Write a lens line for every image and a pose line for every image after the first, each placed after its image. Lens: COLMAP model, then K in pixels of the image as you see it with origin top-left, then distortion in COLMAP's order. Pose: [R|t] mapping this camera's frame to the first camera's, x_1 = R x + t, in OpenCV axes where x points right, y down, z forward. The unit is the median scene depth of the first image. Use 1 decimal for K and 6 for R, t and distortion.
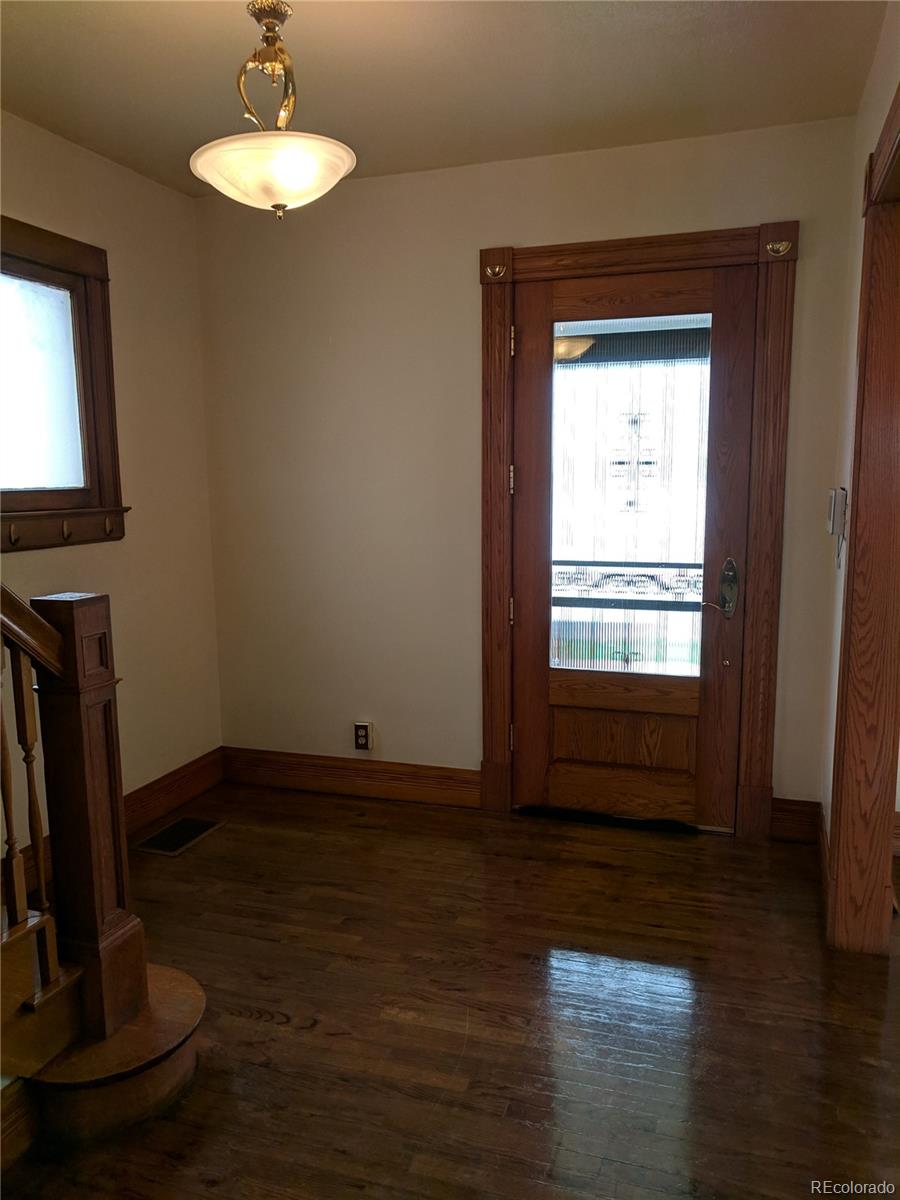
lens RADIAL K [[905.8, 0, 453.9], [0, 905.8, 611.0], [0, 0, 1]] dist [0.007686, 0.002509]
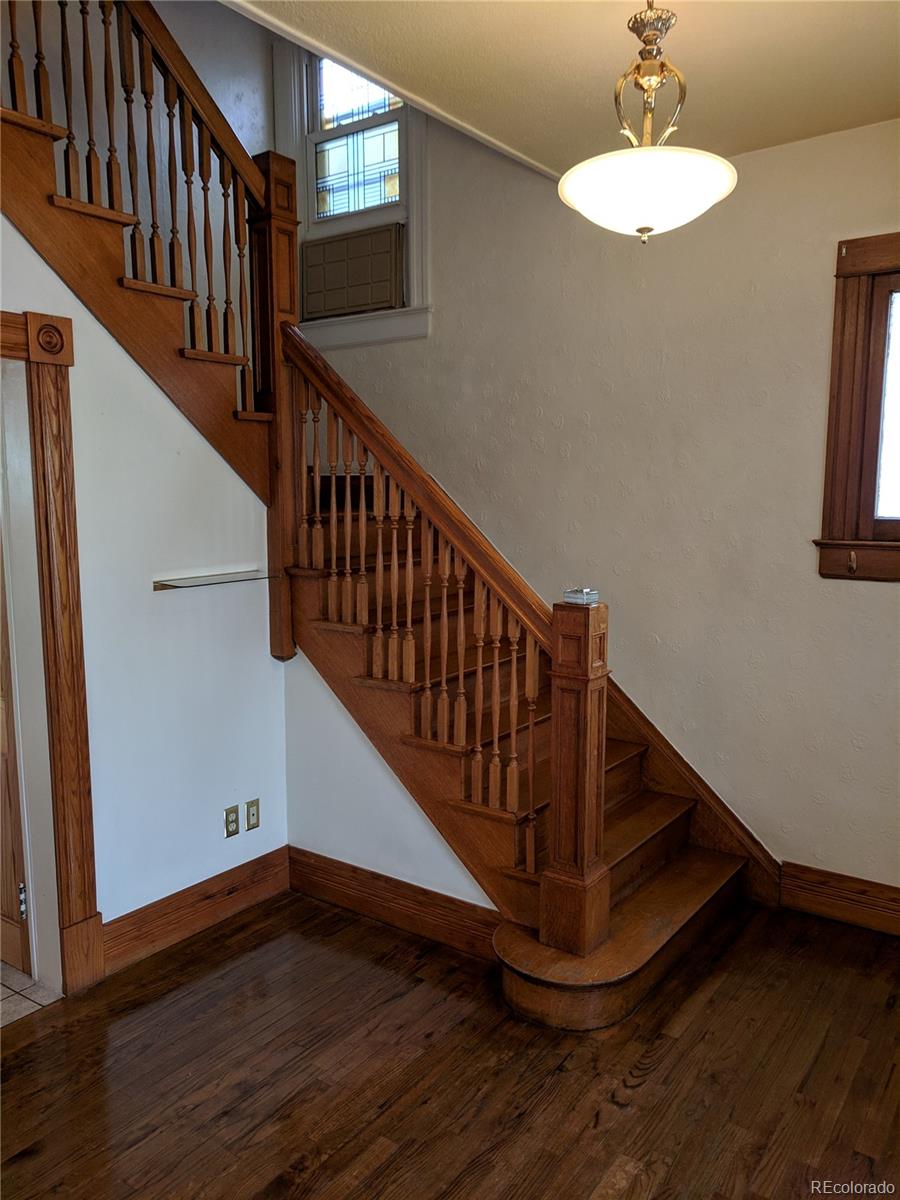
lens RADIAL K [[905.8, 0, 453.9], [0, 905.8, 611.0], [0, 0, 1]] dist [0.007686, 0.002509]
pose [[-0.295424, 0.140546, -0.944972, 0.763892], [-0.139907, 0.972092, 0.188318, -0.202642], [0.945067, 0.187842, -0.267516, 1.081611]]
